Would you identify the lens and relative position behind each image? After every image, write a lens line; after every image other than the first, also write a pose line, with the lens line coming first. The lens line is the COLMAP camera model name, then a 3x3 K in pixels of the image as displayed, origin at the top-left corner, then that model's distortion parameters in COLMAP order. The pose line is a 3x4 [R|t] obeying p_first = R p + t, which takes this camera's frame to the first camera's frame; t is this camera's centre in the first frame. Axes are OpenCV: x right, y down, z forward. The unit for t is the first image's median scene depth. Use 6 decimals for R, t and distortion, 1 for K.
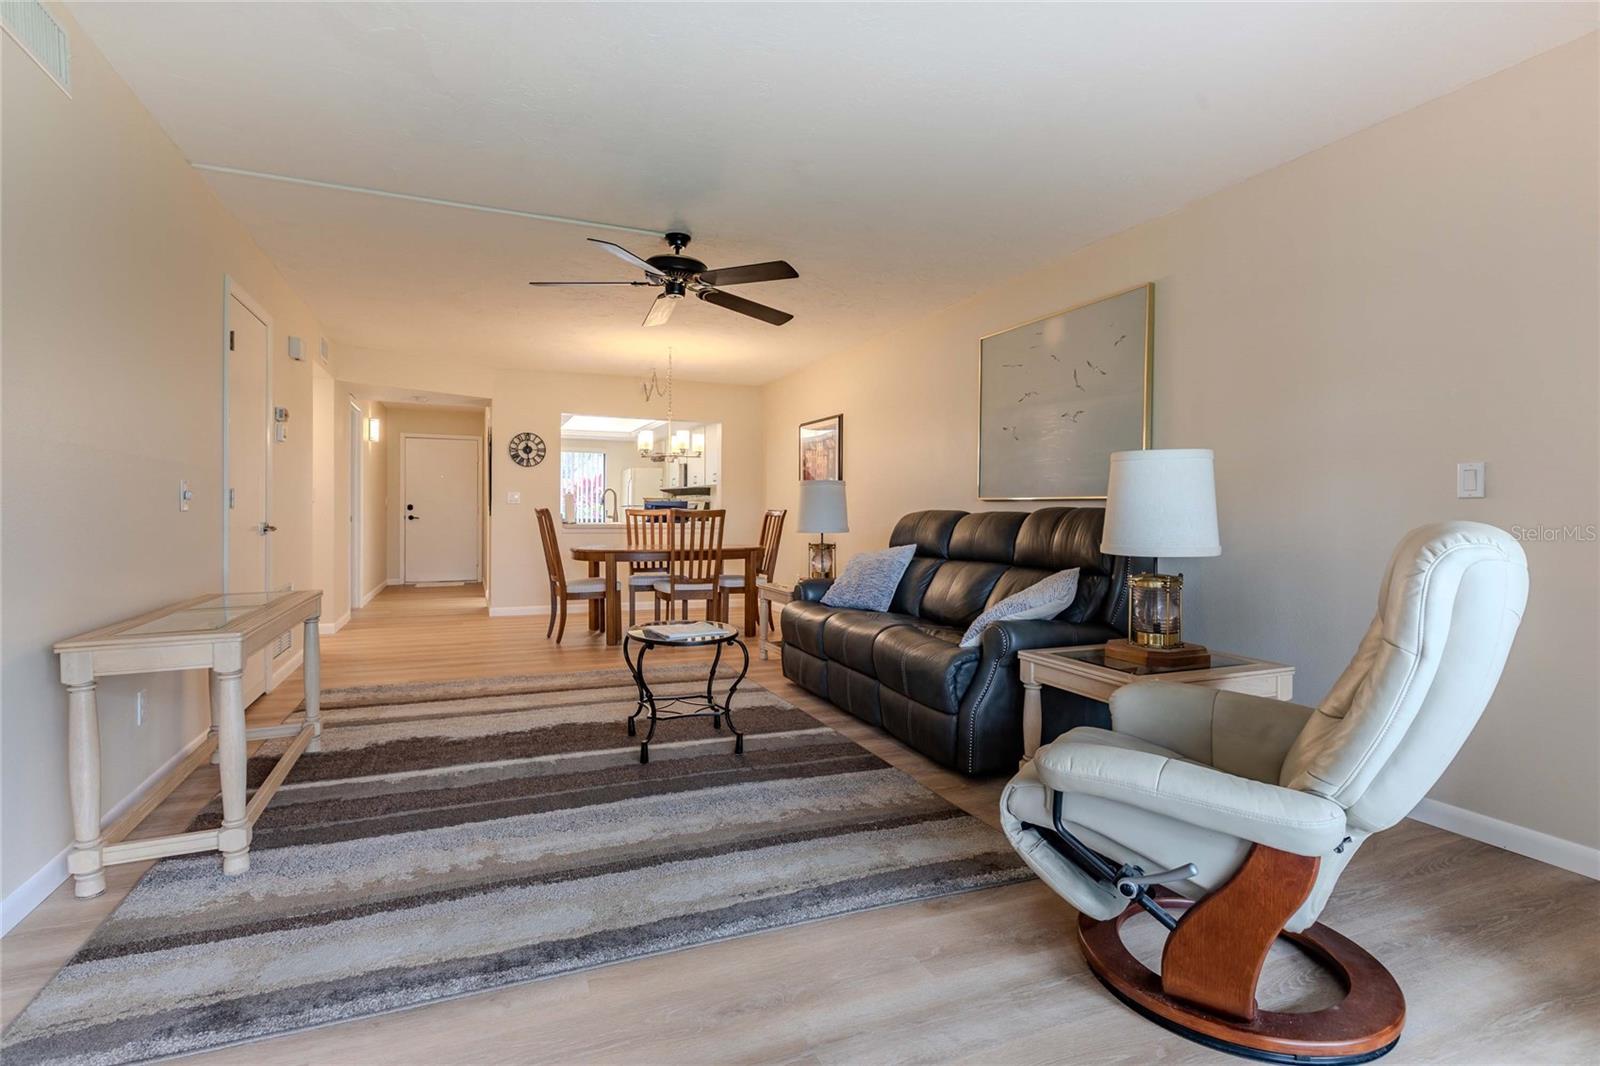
lens RADIAL K [[769.4, 0, 799.7], [0, 769.4, 515.5], [0, 0, 1]] dist [-0.022432, 0.000172]
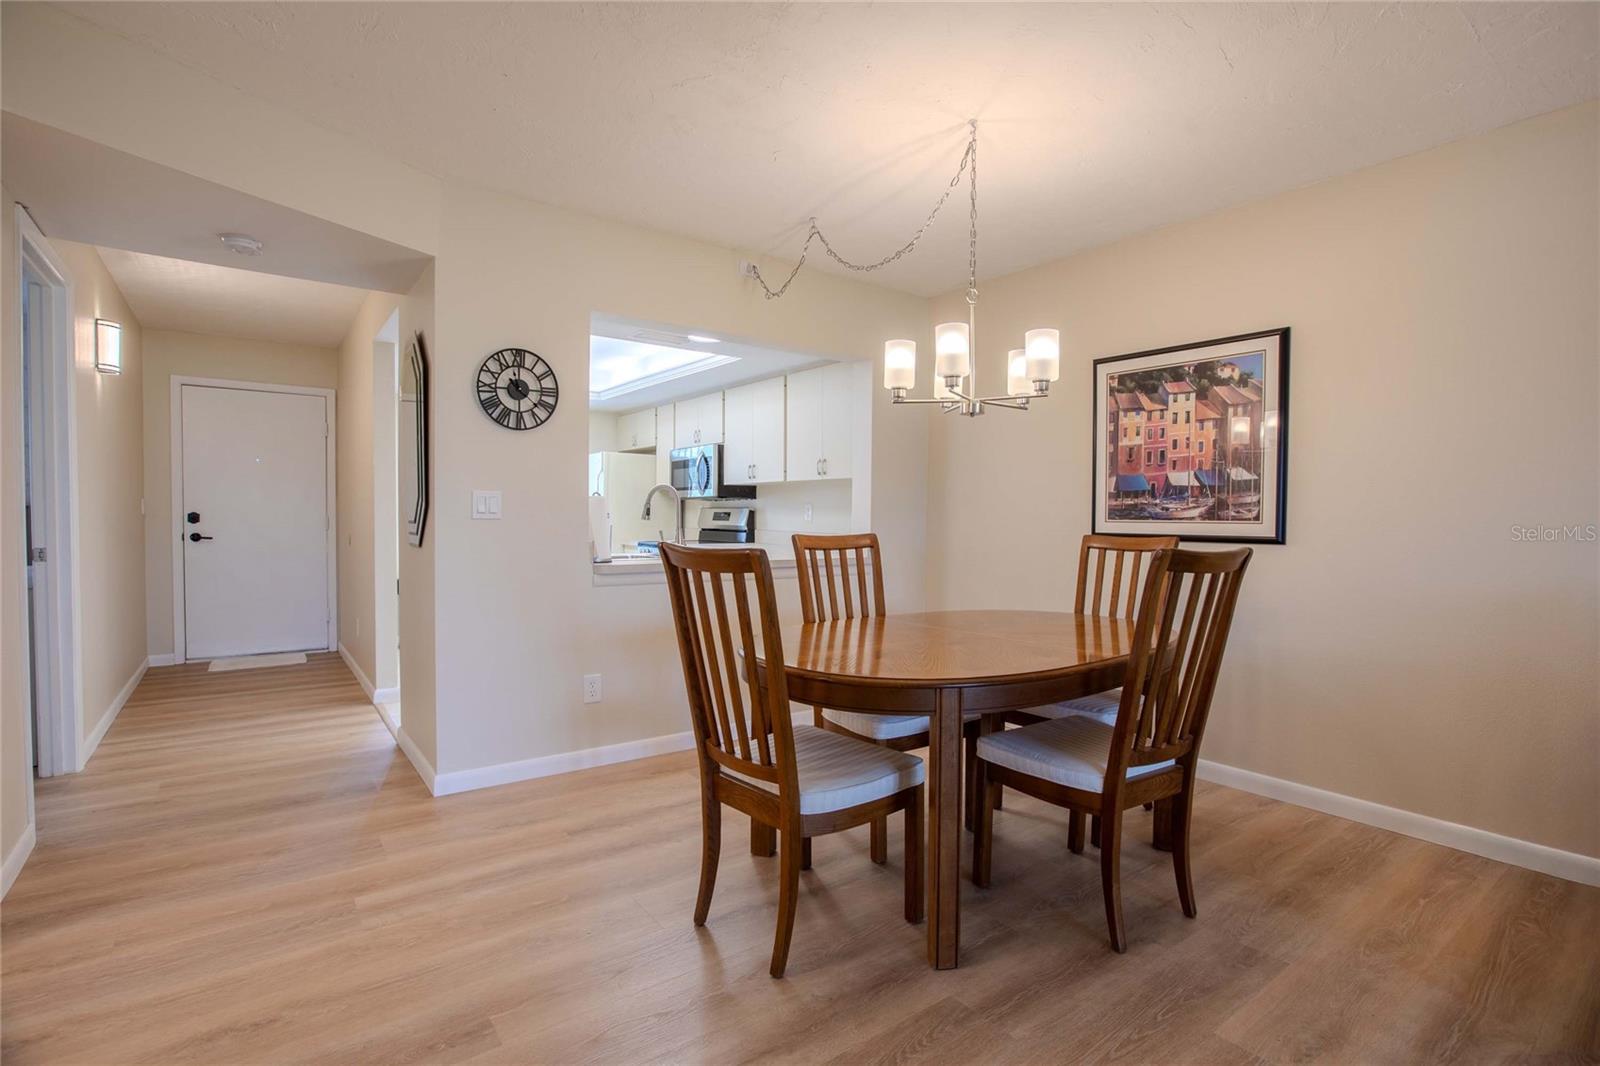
lens RADIAL K [[750.4, 0, 760.8], [0, 750.4, 540.8], [0, 0, 1]] dist [-0.018250, -0.000004]
pose [[0.979347, -0.001482, 0.202180, -0.570949], [-0.005199, 0.999458, 0.032514, -0.030060], [-0.202119, -0.032893, 0.978808, 1.050048]]
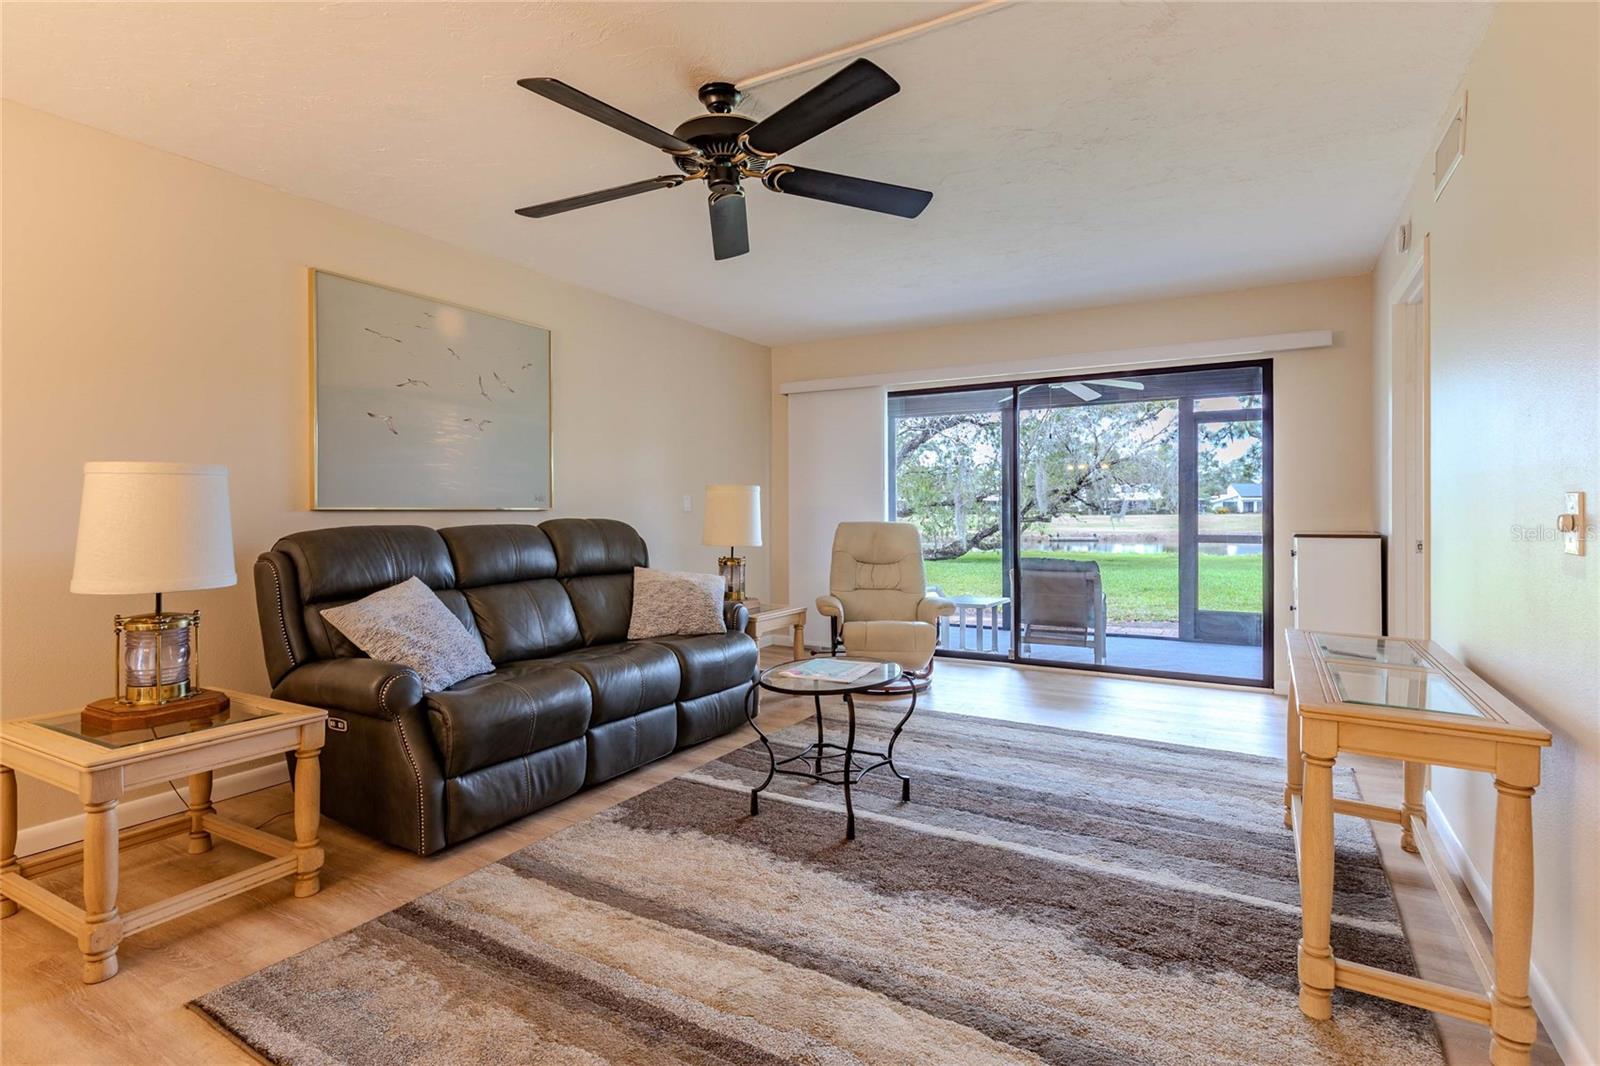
lens RADIAL K [[764.9, 0, 820.5], [0, 764.9, 510.3], [0, 0, 1]] dist [0.001071, 0.000186]
pose [[-0.611136, -0.000658, 0.791525, -0.704877], [0.004635, 0.999980, 0.004410, -0.025571], [-0.791512, 0.006364, -0.611121, 1.330185]]
